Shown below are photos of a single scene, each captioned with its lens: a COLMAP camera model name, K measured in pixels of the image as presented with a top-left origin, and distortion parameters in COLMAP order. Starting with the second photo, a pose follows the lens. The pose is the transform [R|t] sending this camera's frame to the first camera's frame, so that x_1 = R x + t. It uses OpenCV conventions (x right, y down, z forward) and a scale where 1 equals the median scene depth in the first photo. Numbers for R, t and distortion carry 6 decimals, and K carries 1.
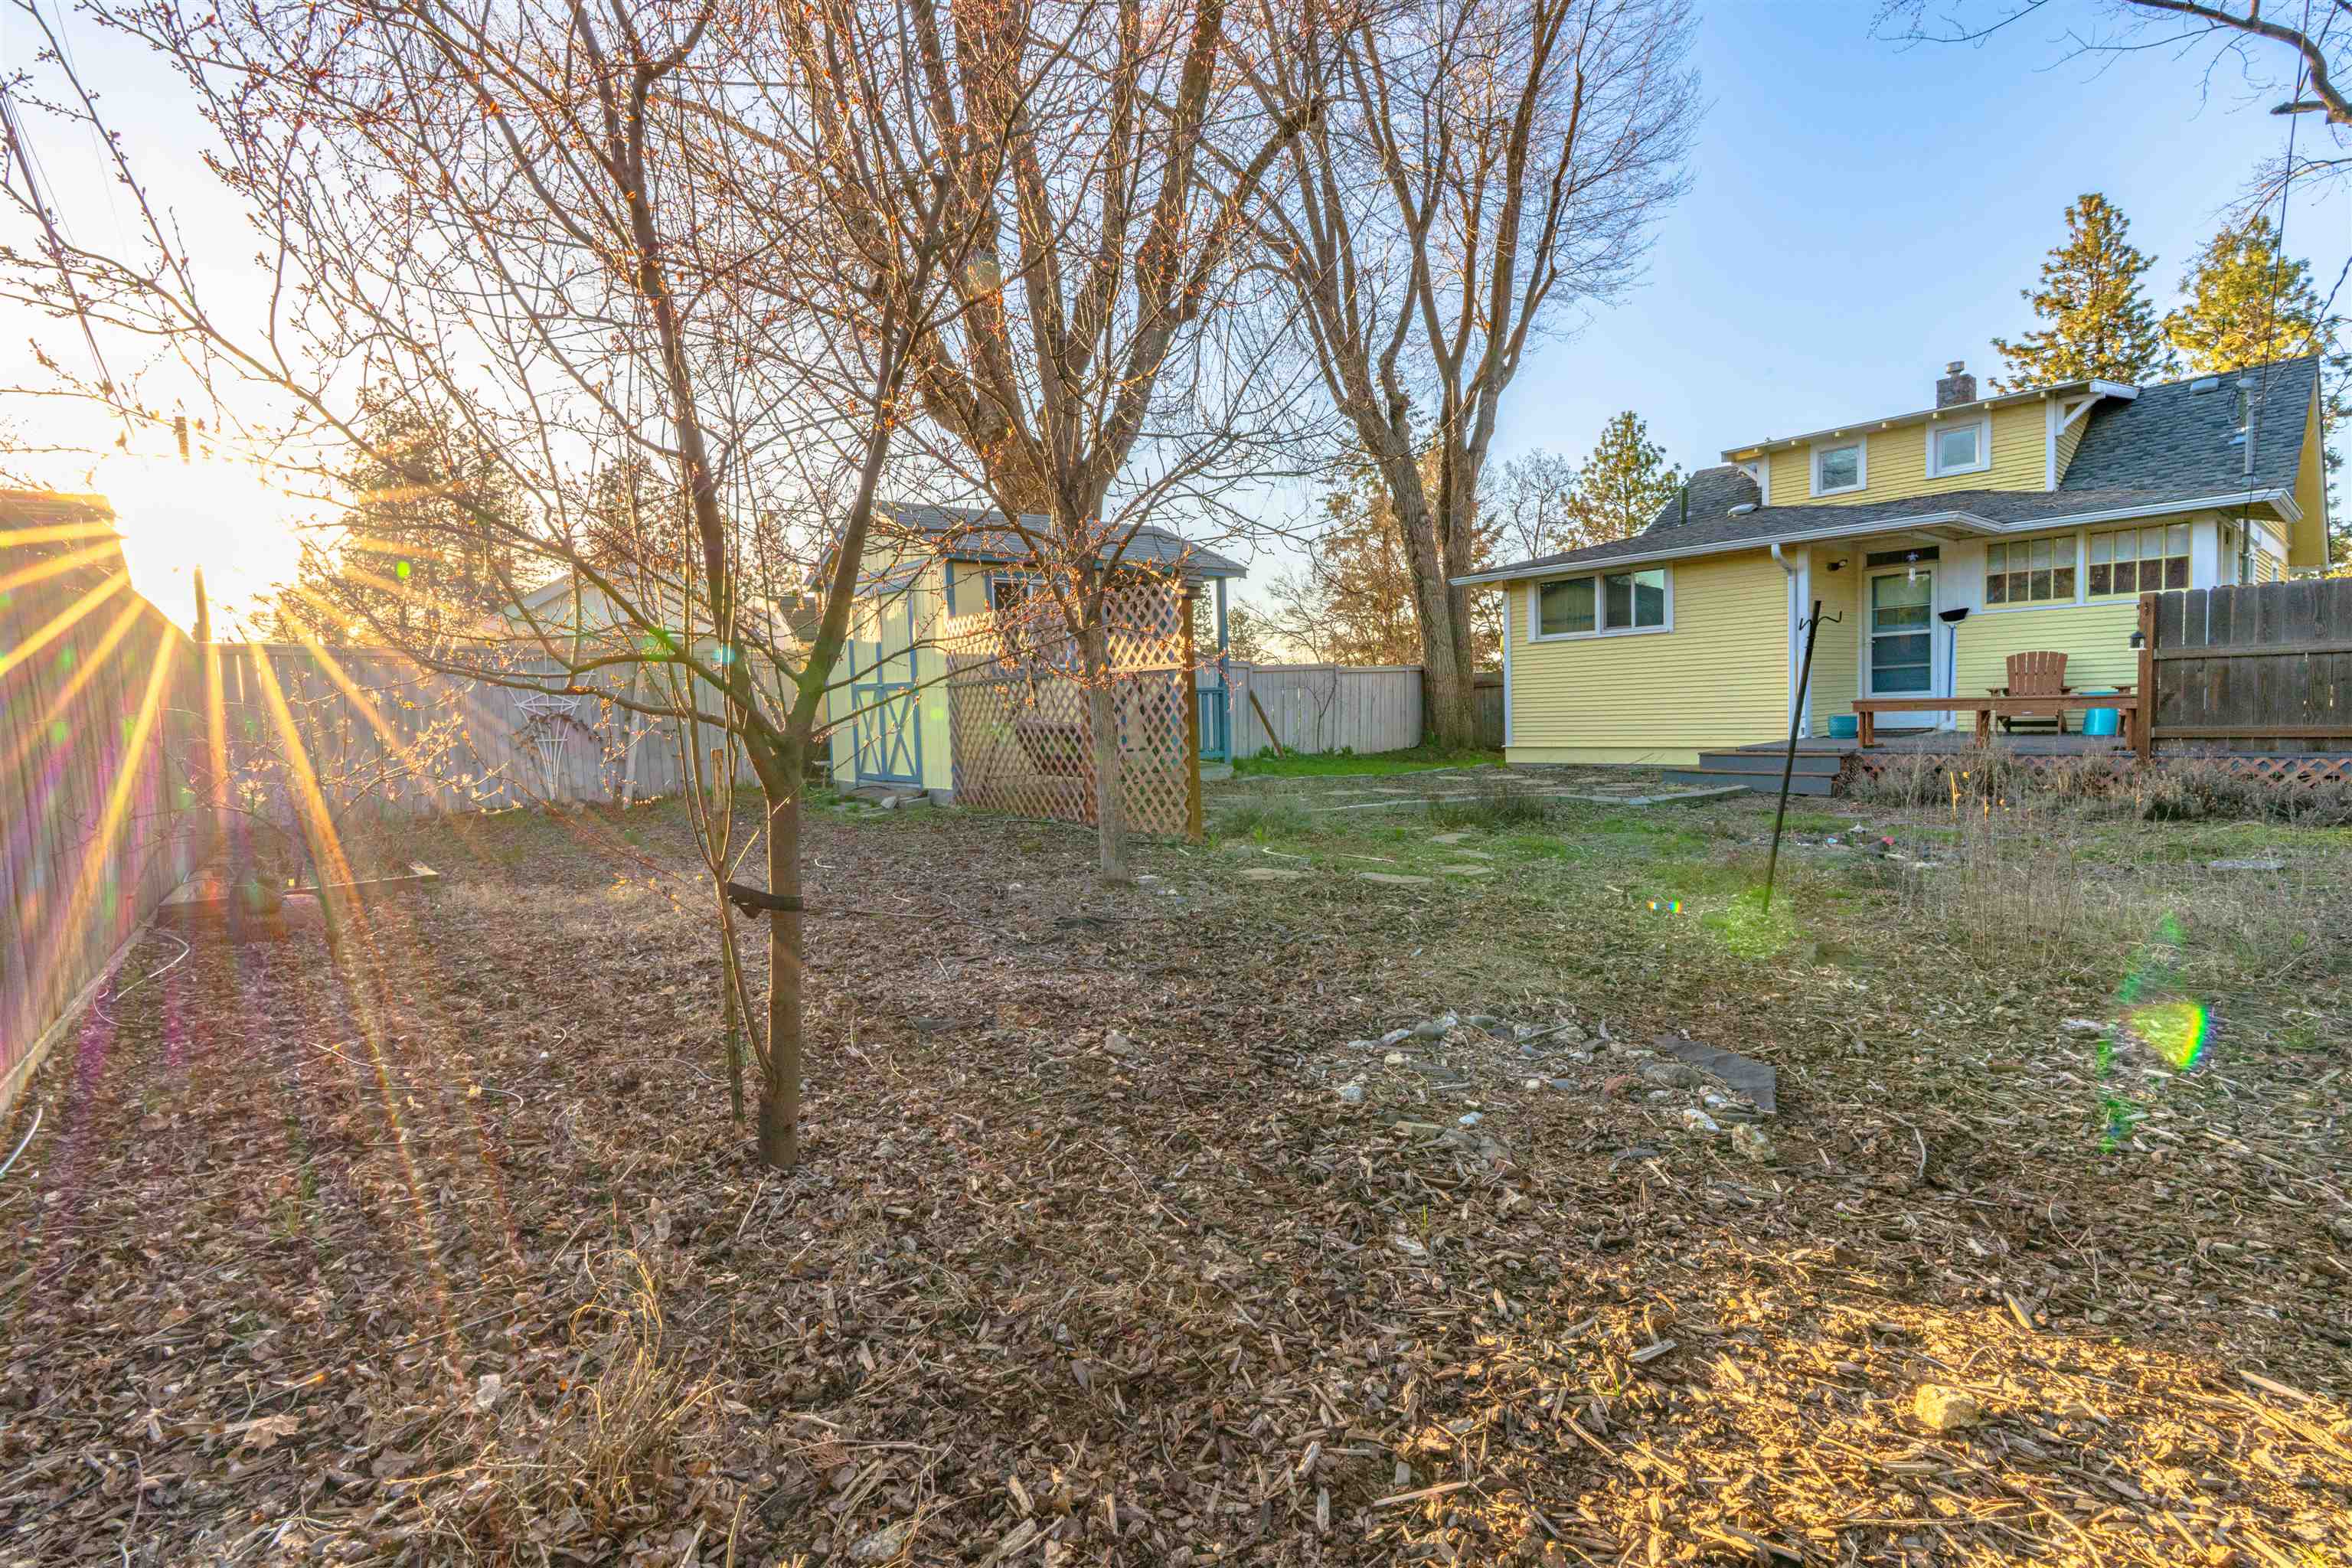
lens RADIAL K [[1056.0, 0, 1170.9], [0, 1056.0, 779.4], [0, 0, 1]] dist [-0.004662, 0.000884]
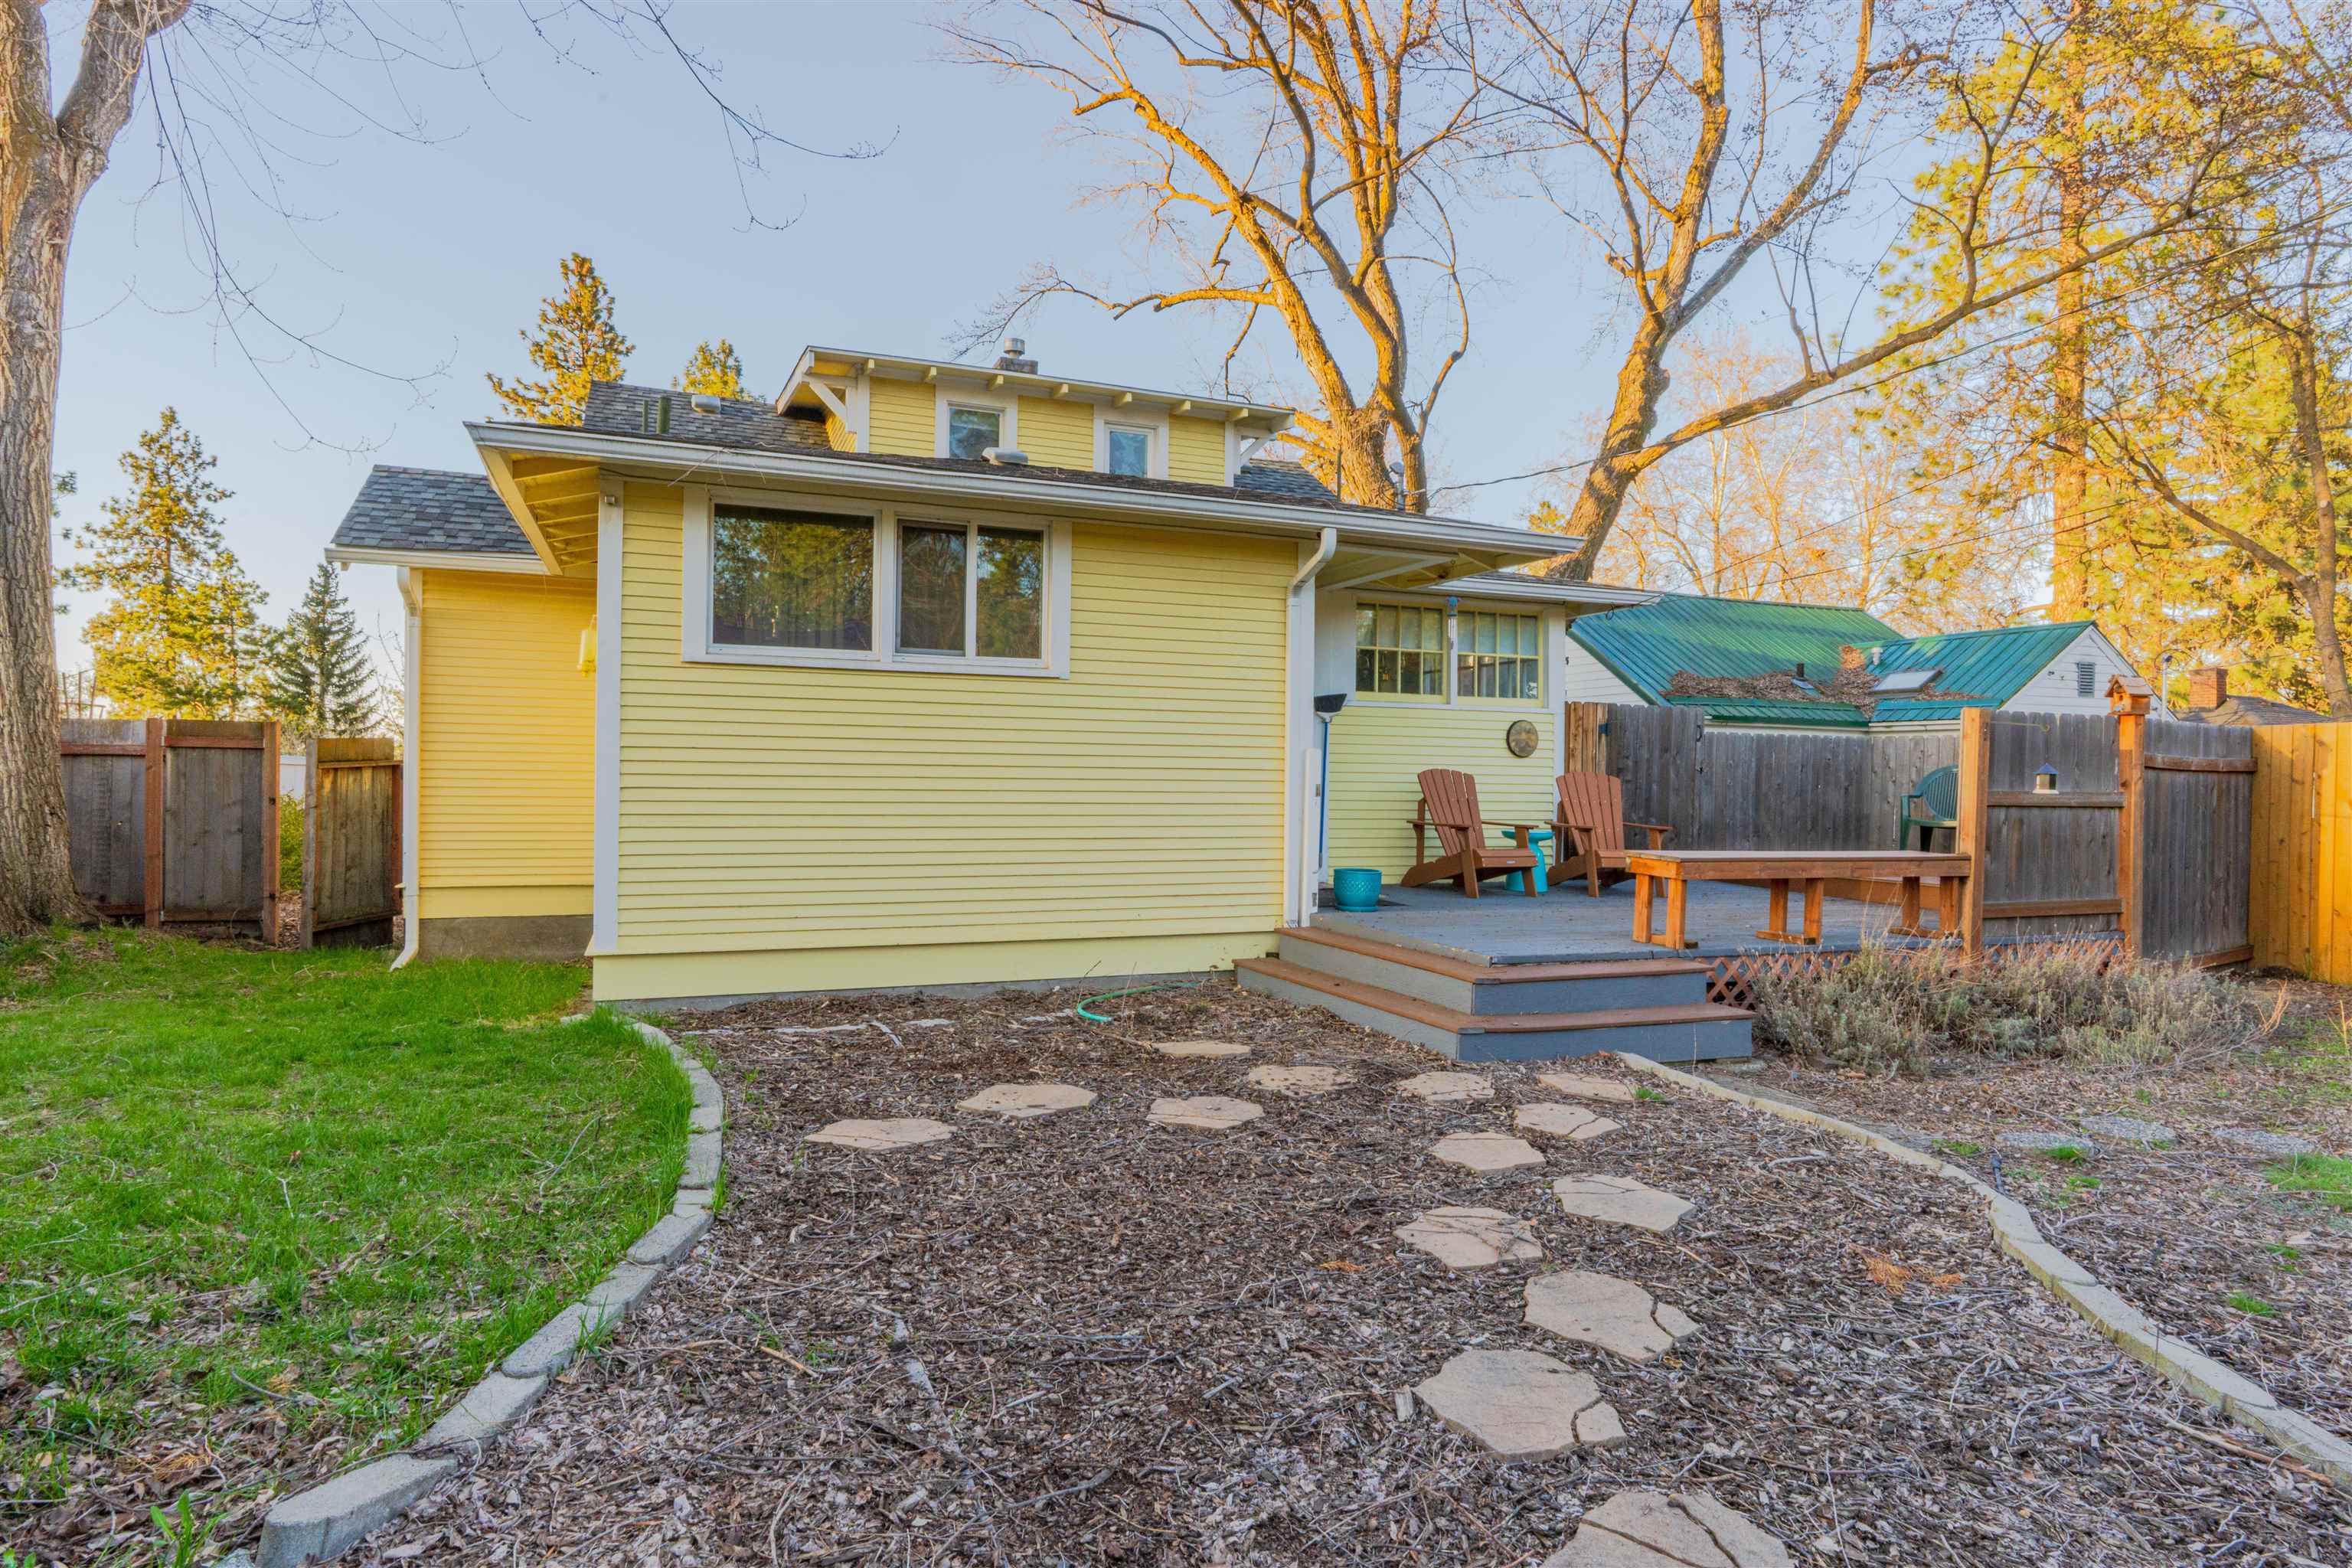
lens RADIAL K [[1274.9, 0, 1176.0], [0, 1274.9, 784.0], [0, 0, 1]] dist [-0.003071, 0.000206]
pose [[0.334293, 0.034505, 0.941838, -0.002307], [0.034106, 0.998232, -0.048677, -0.012720], [-0.941852, 0.048395, 0.332525, 0.146346]]
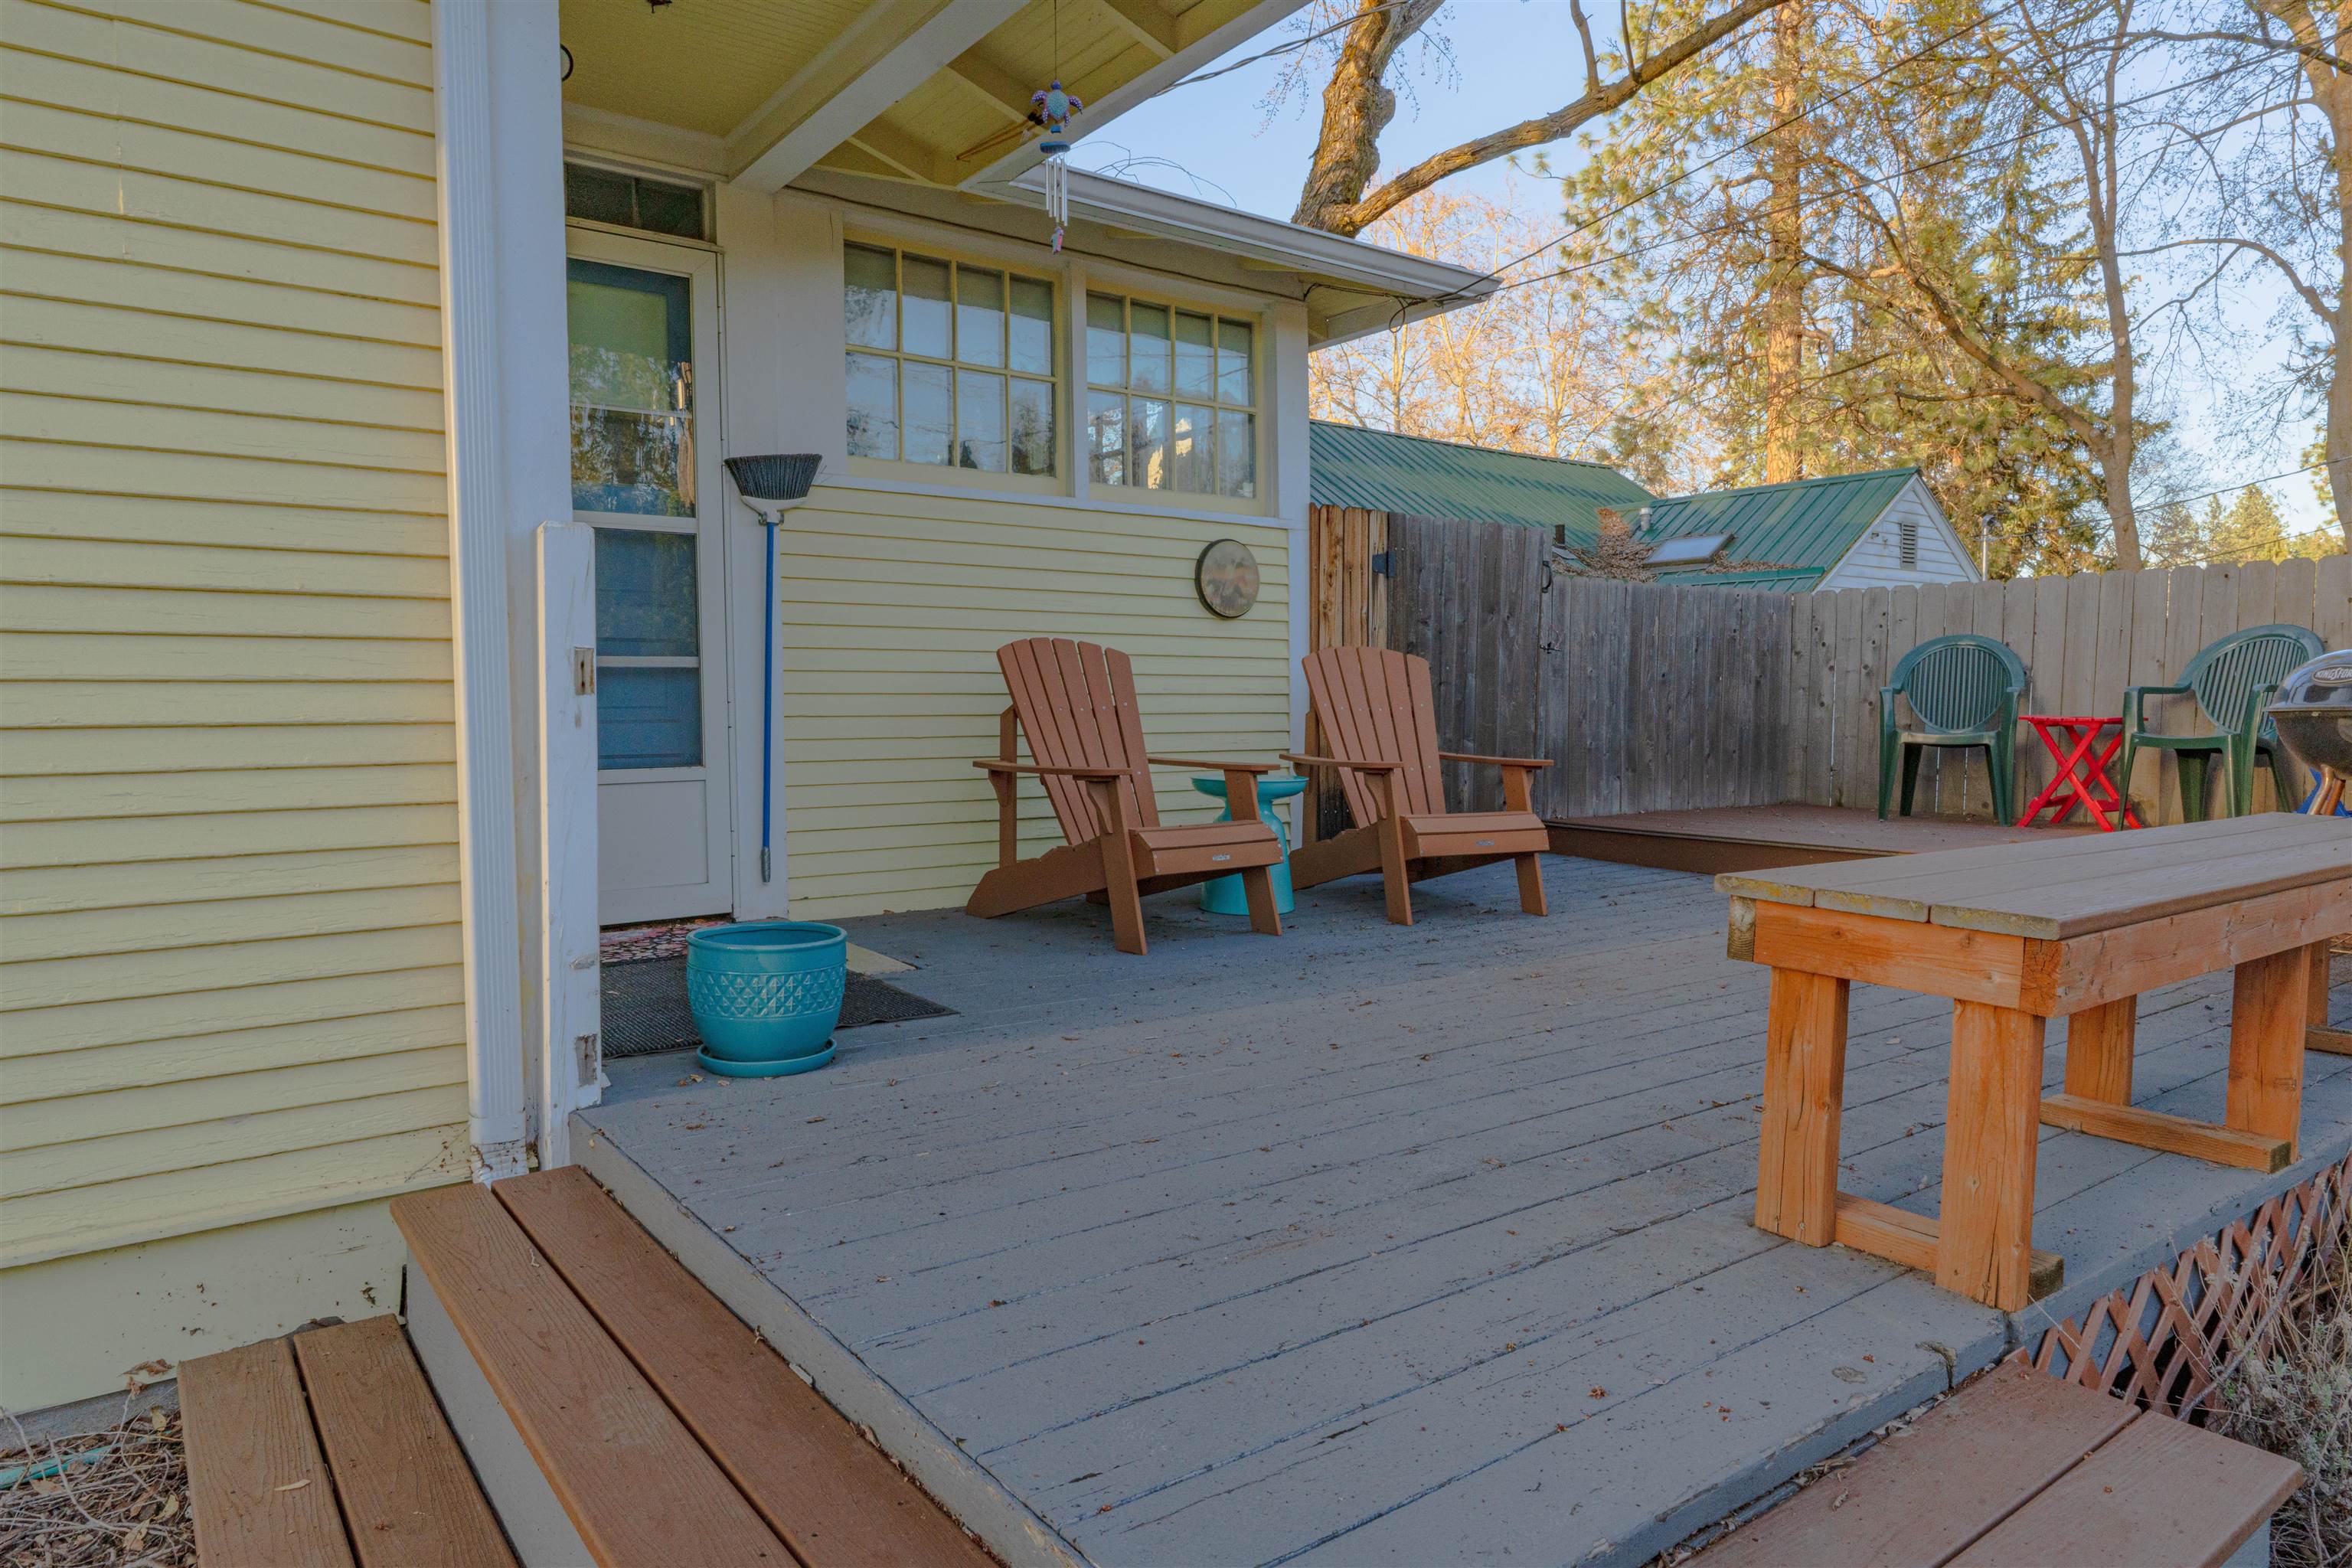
lens RADIAL K [[1439.8, 0, 1176.0], [0, 1439.8, 784.0], [0, 0, 1]] dist [0.000869, 0.000007]
pose [[0.080646, -0.020676, 0.996528, 0.070117], [0.064738, 0.997782, 0.015462, -0.014012], [-0.994638, 0.063267, 0.081806, 0.154340]]
